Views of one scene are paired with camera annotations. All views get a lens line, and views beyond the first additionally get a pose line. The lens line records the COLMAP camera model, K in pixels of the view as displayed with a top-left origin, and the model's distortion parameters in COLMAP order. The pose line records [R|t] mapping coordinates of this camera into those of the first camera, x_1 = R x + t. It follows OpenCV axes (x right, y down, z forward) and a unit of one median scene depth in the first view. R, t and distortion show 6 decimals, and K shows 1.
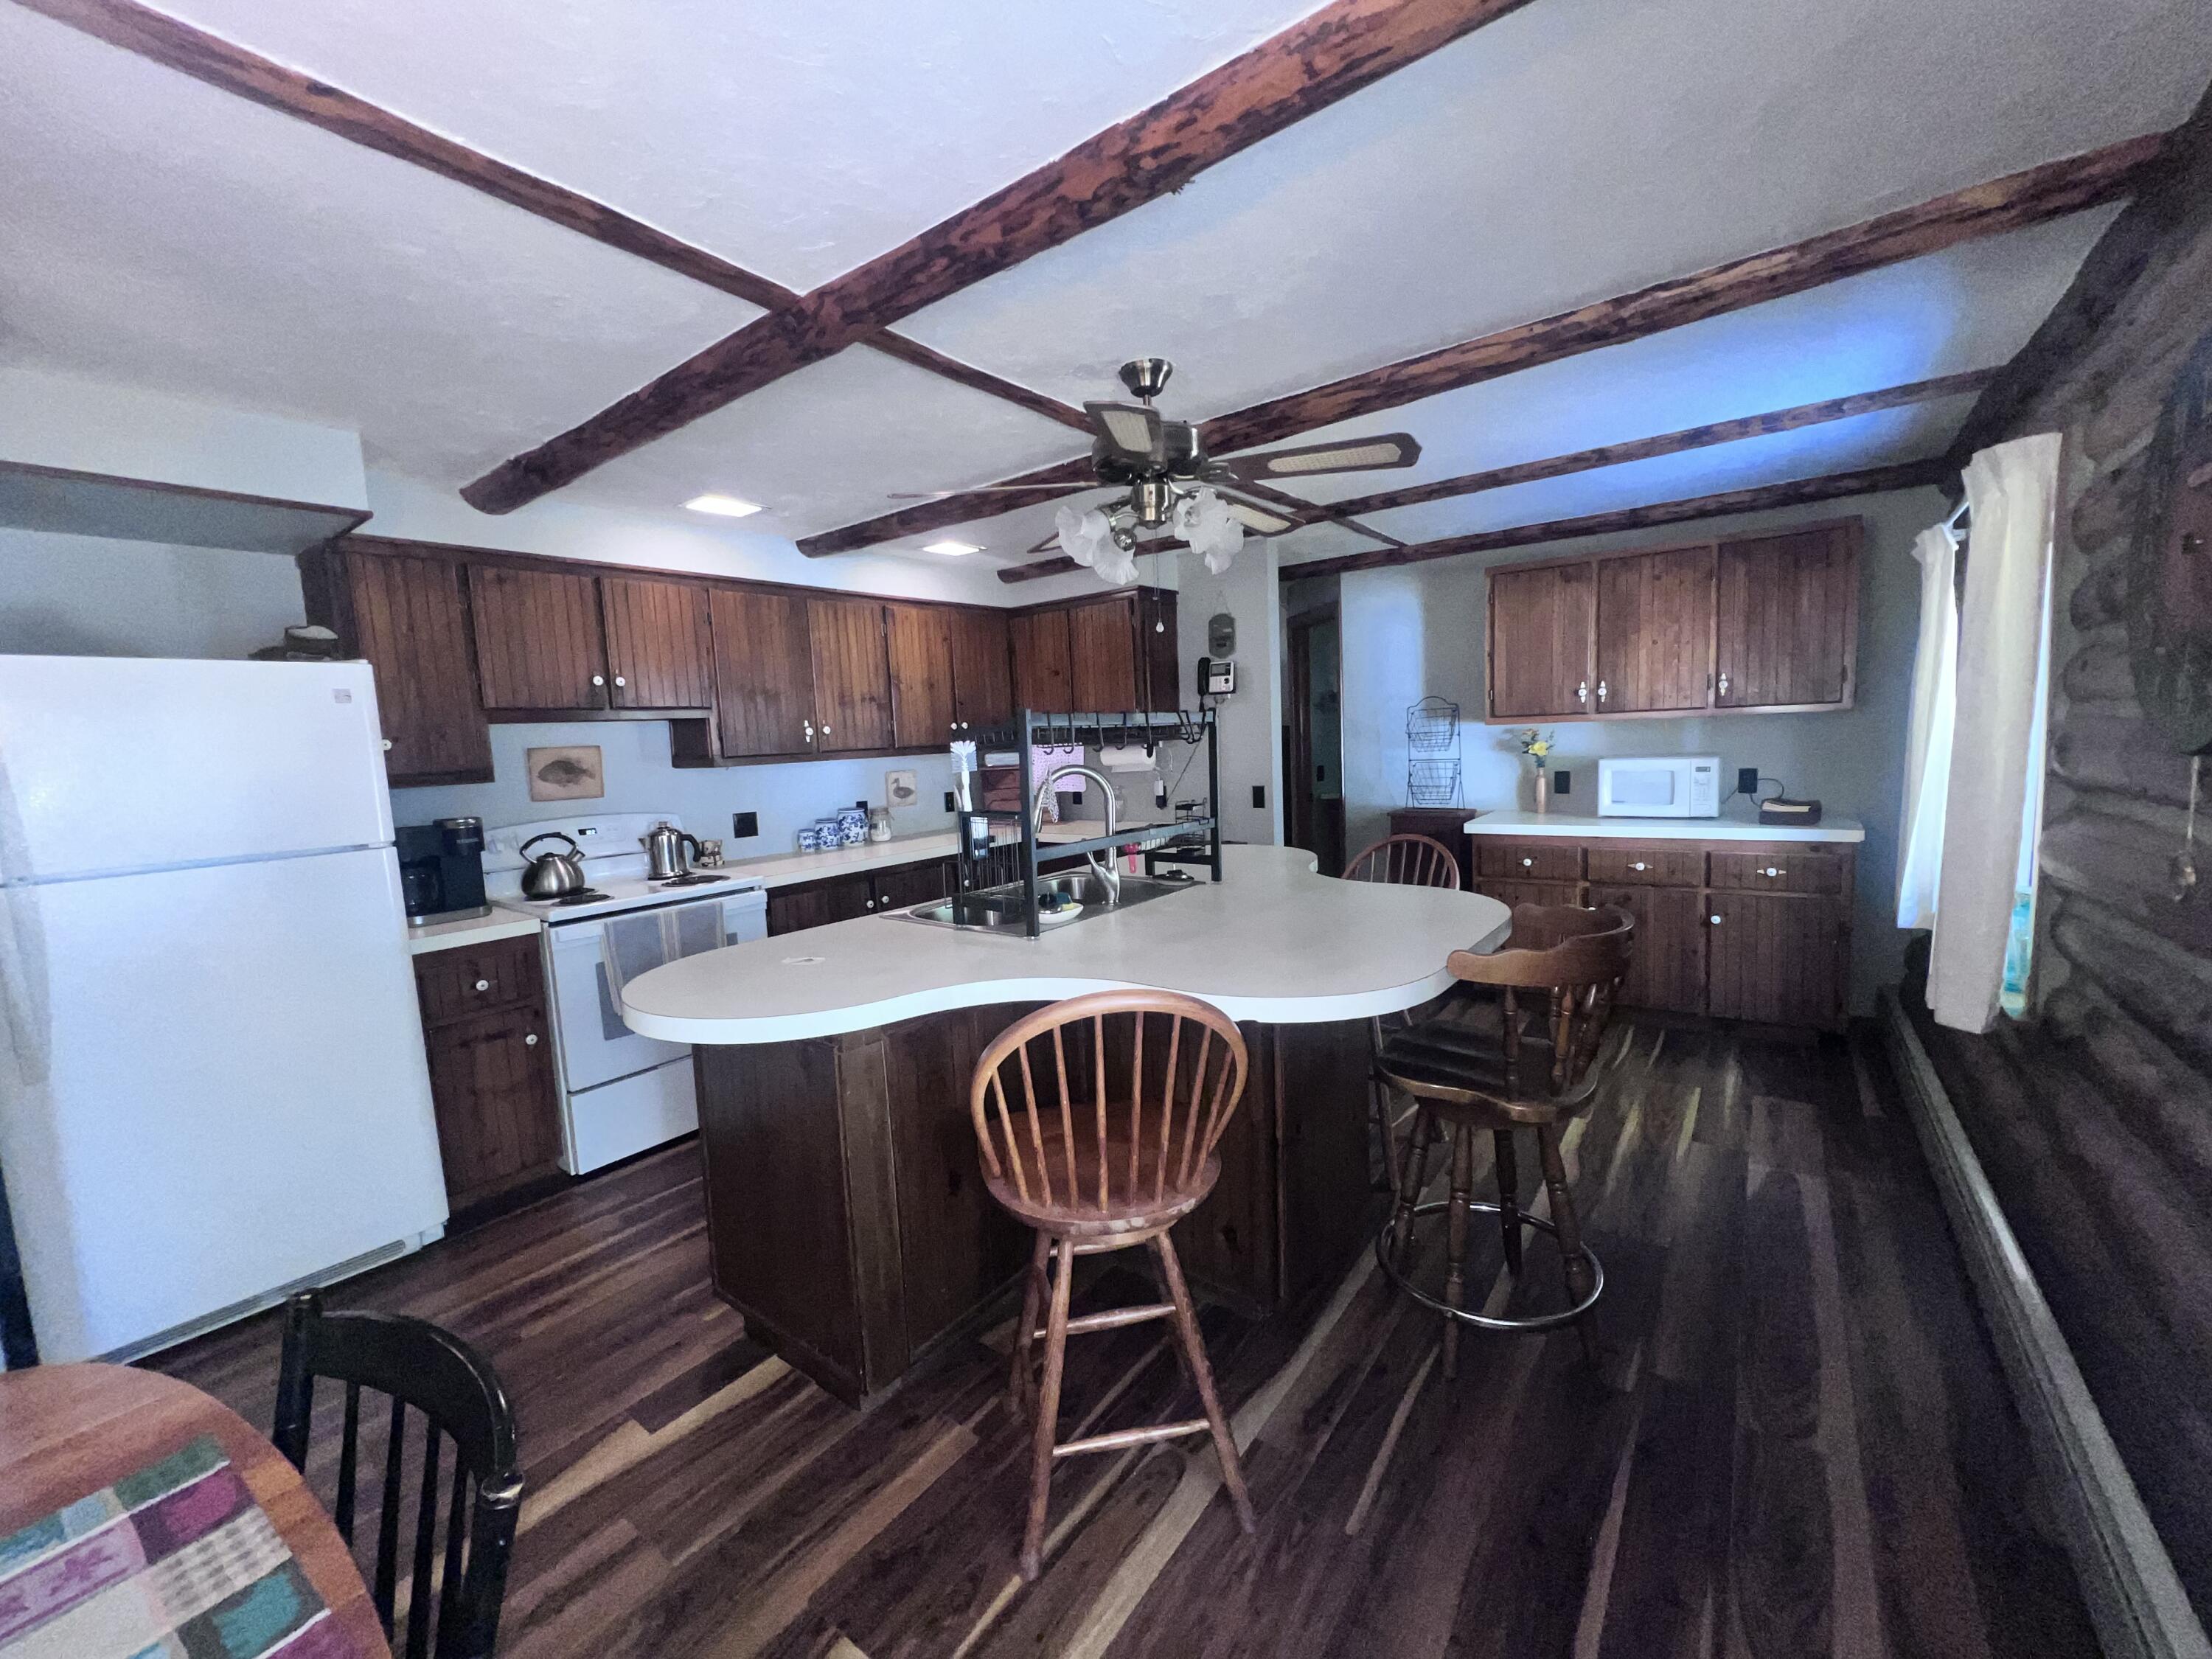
lens RADIAL K [[882.0, 0, 1107.1], [0, 882.0, 832.1], [0, 0, 1]] dist [-0.000407, 0.000142]
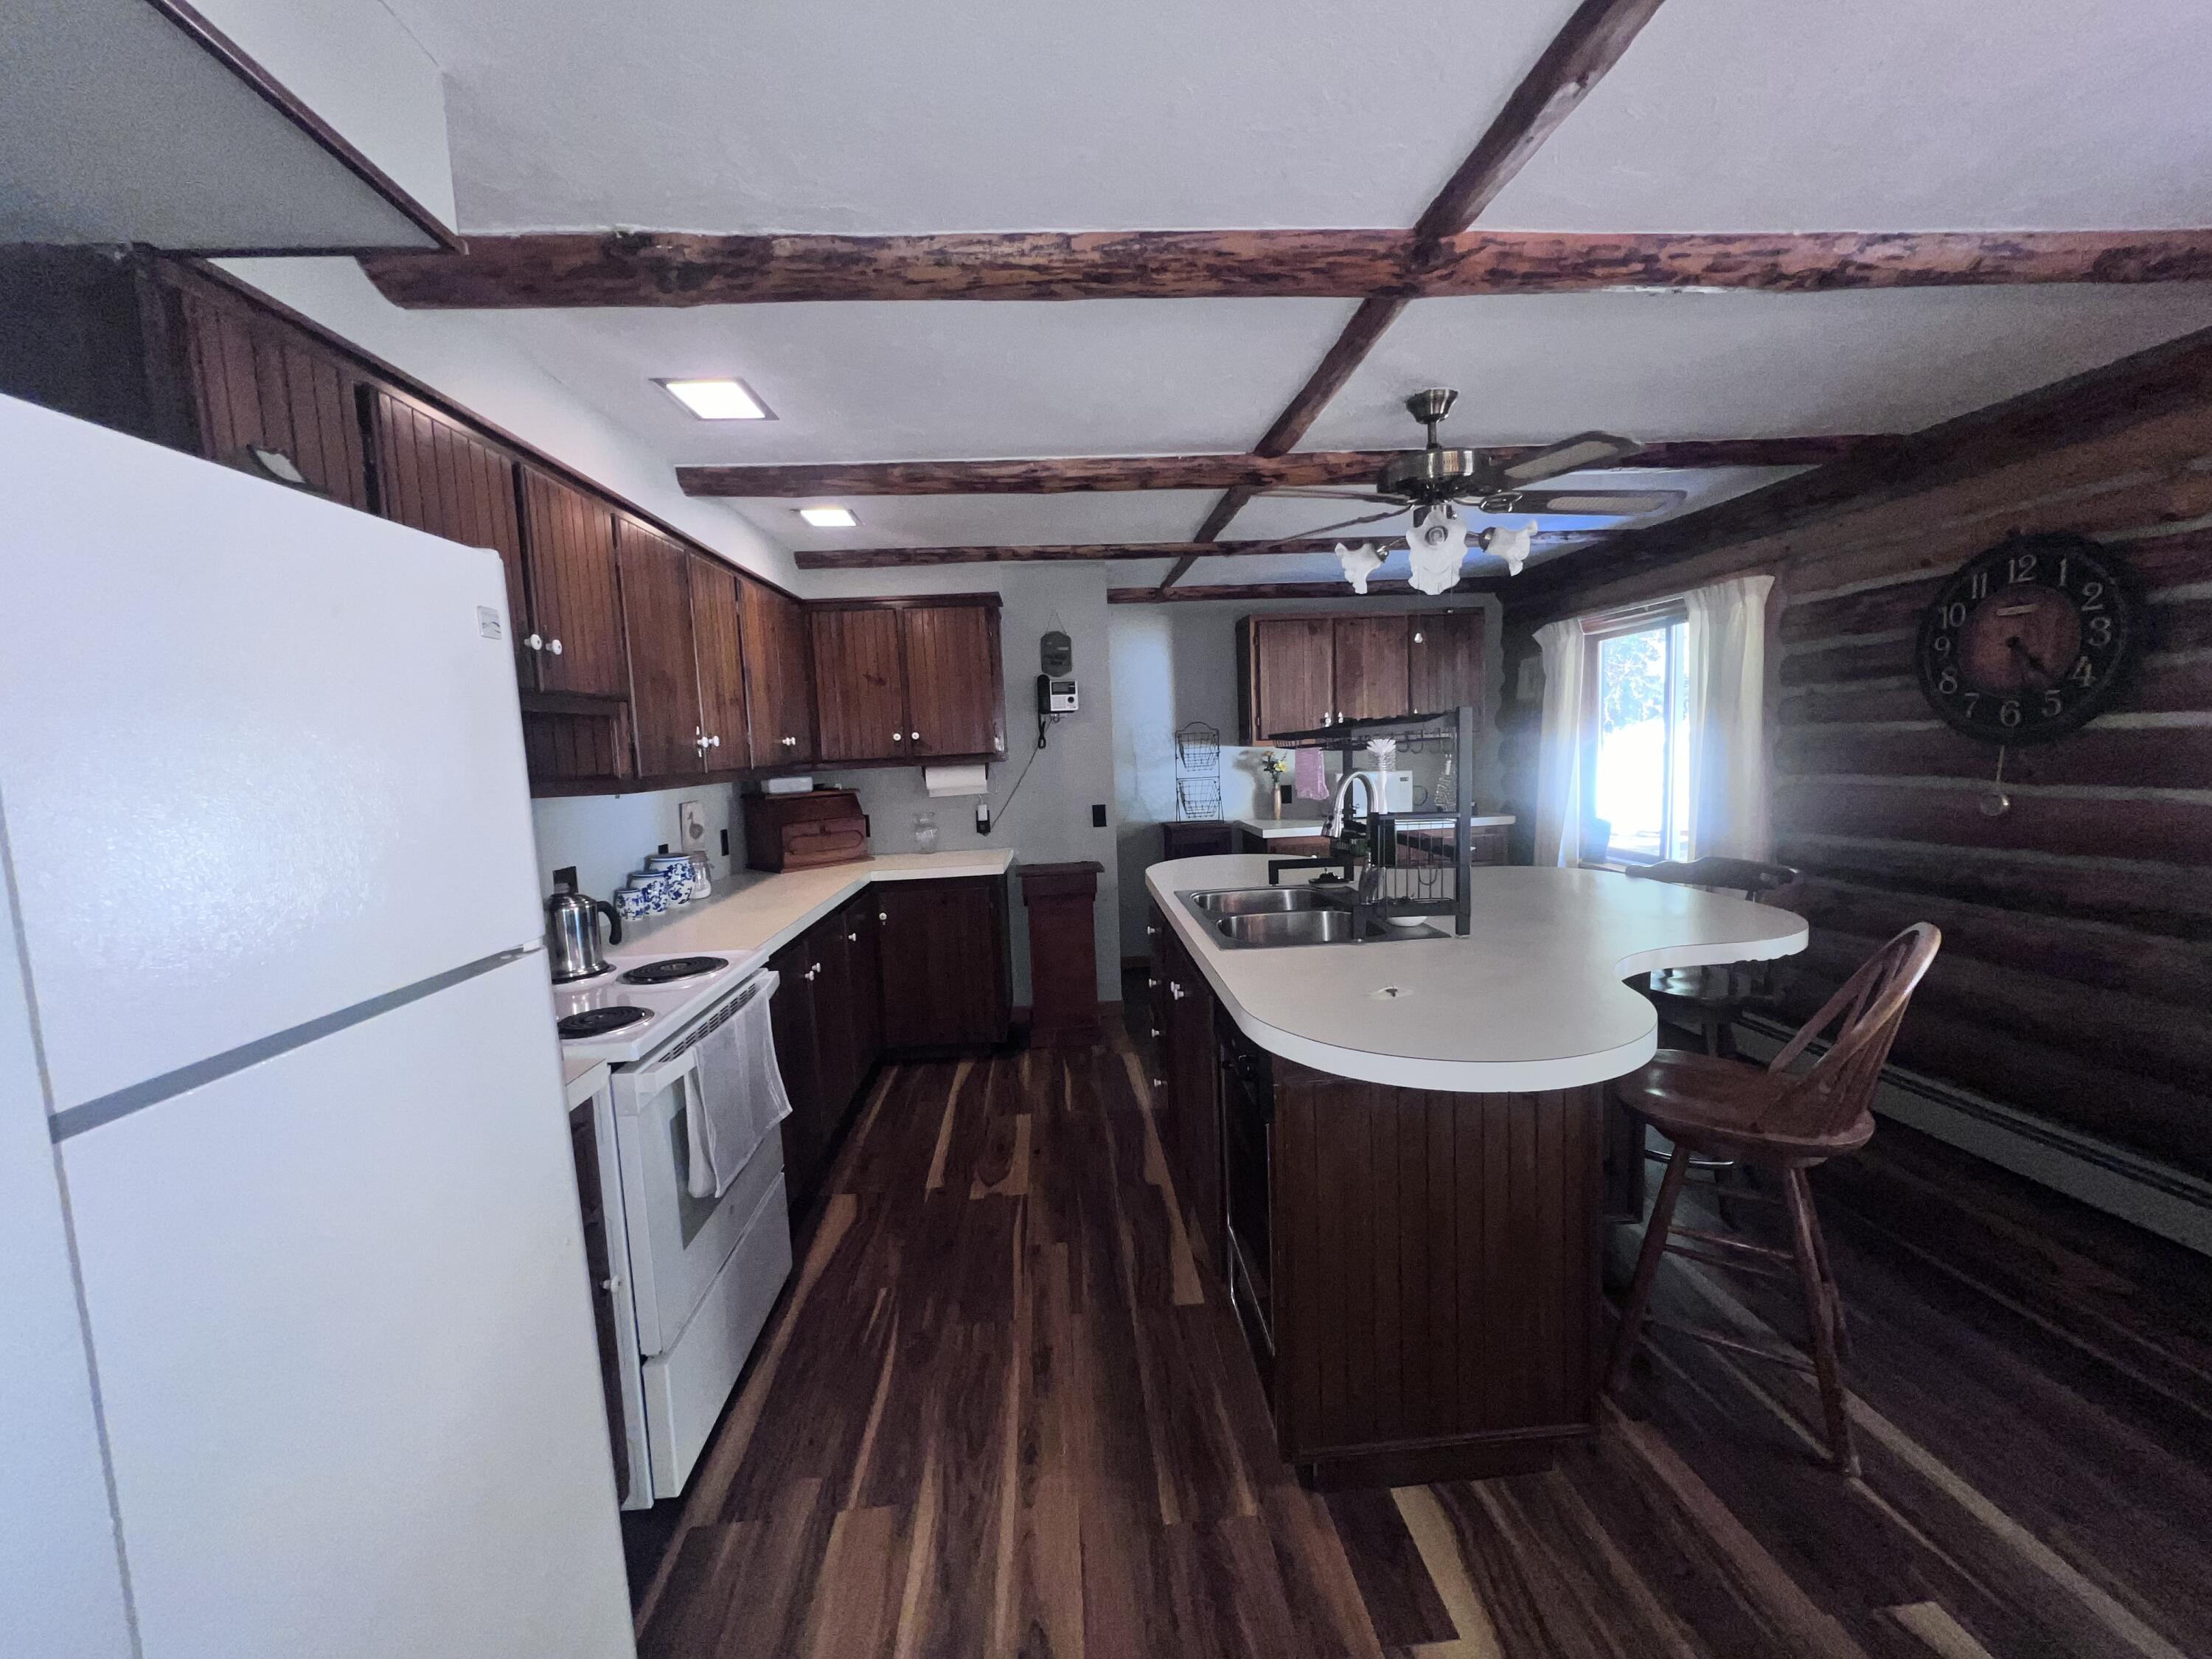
lens RADIAL K [[882.0, 0, 1109.2], [0, 882.0, 833.4], [0, 0, 1]] dist [-0.000407, 0.000142]
pose [[0.754097, -0.053764, 0.654559, -0.491932], [0.080085, 0.996734, -0.010394, -0.009091], [-0.651862, 0.060258, 0.755940, 0.239141]]
